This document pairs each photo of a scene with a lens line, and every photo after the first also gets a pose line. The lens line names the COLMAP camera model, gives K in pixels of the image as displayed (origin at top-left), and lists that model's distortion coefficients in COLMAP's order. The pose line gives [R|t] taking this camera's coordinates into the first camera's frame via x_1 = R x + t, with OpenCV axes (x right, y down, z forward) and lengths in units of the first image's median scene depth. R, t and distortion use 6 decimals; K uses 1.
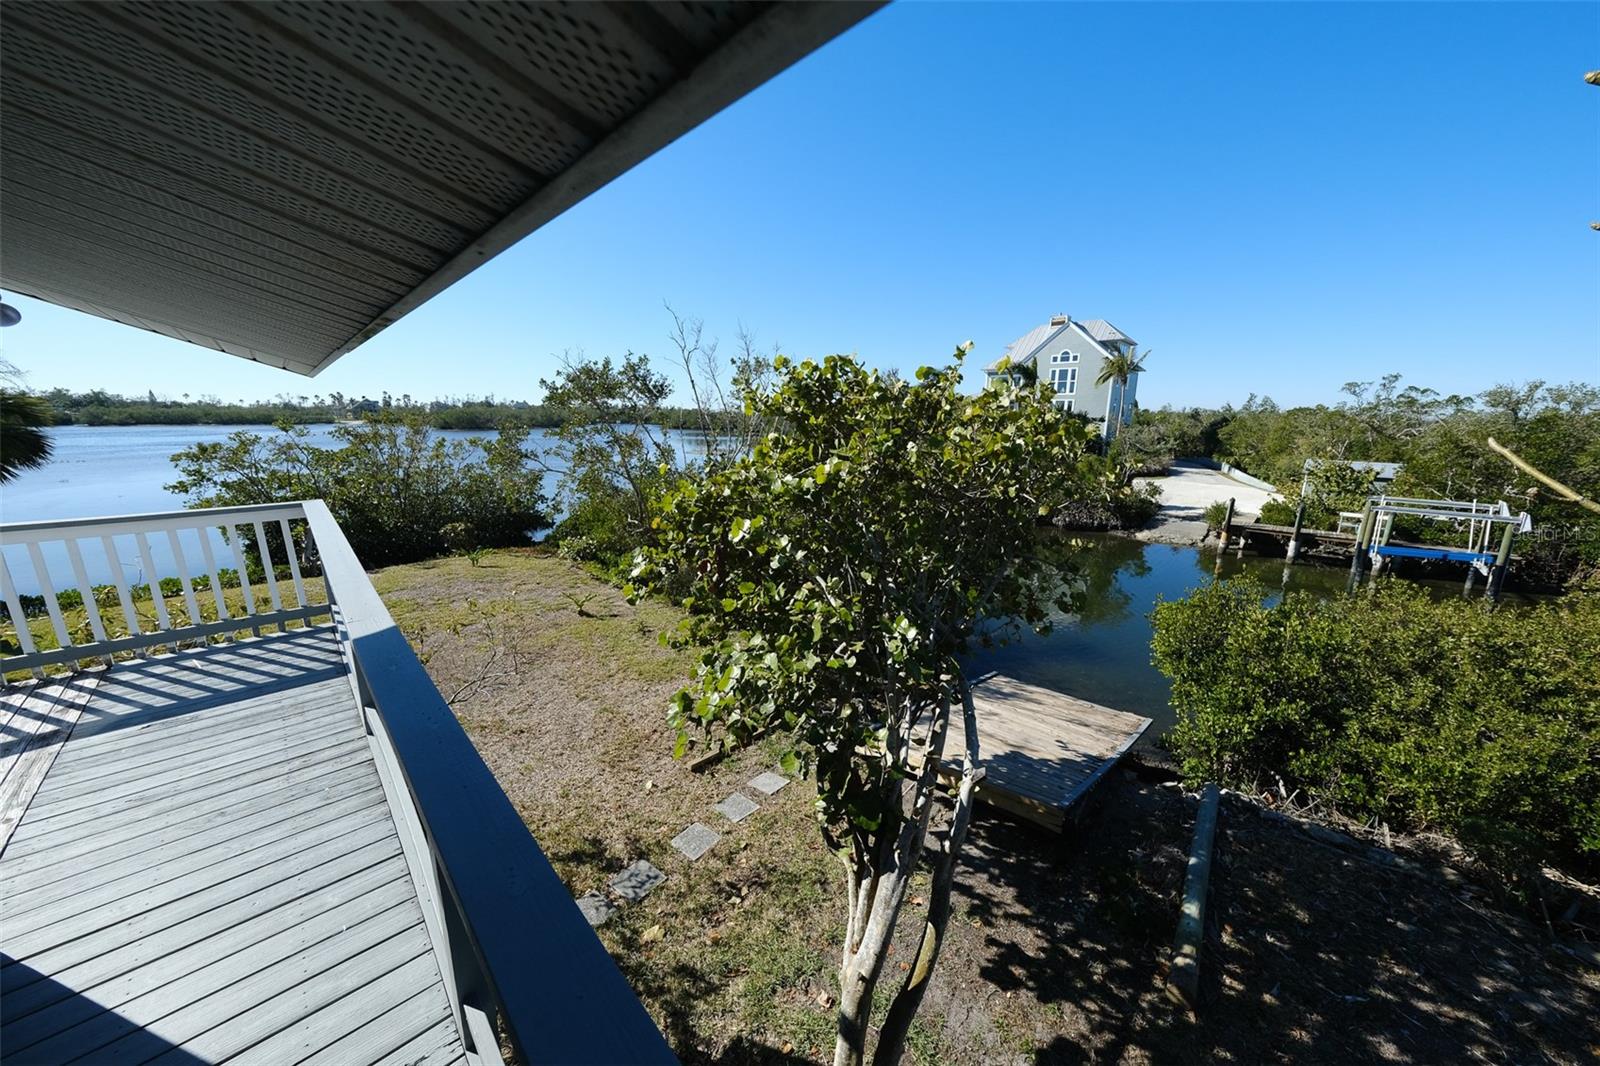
lens RADIAL K [[559.0, 0, 808.8], [0, 559.0, 526.6], [0, 0, 1]] dist [0.000569, -0.000028]
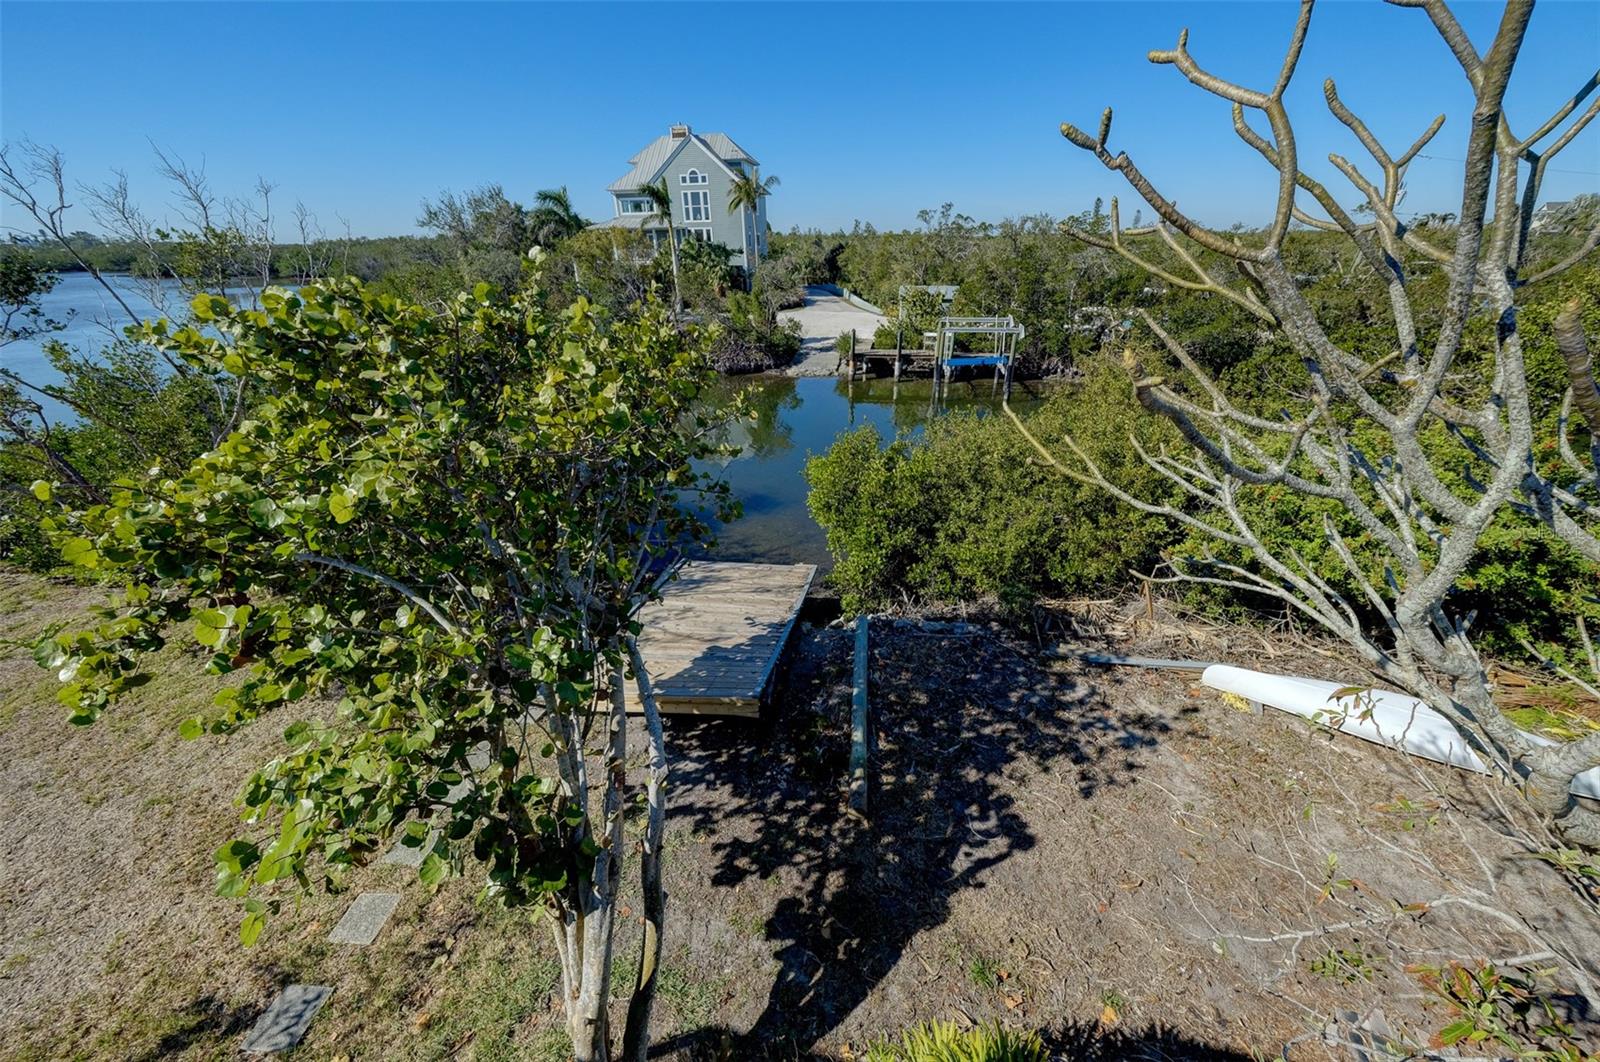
lens RADIAL K [[559.0, 0, 818.6], [0, 559.0, 530.5], [0, 0, 1]] dist [0.000569, -0.000028]
pose [[0.828468, -0.283910, 0.482737, 0.096377], [0.137077, 0.938556, 0.316739, -0.117621], [-0.543001, -0.196236, 0.816481, 0.078720]]
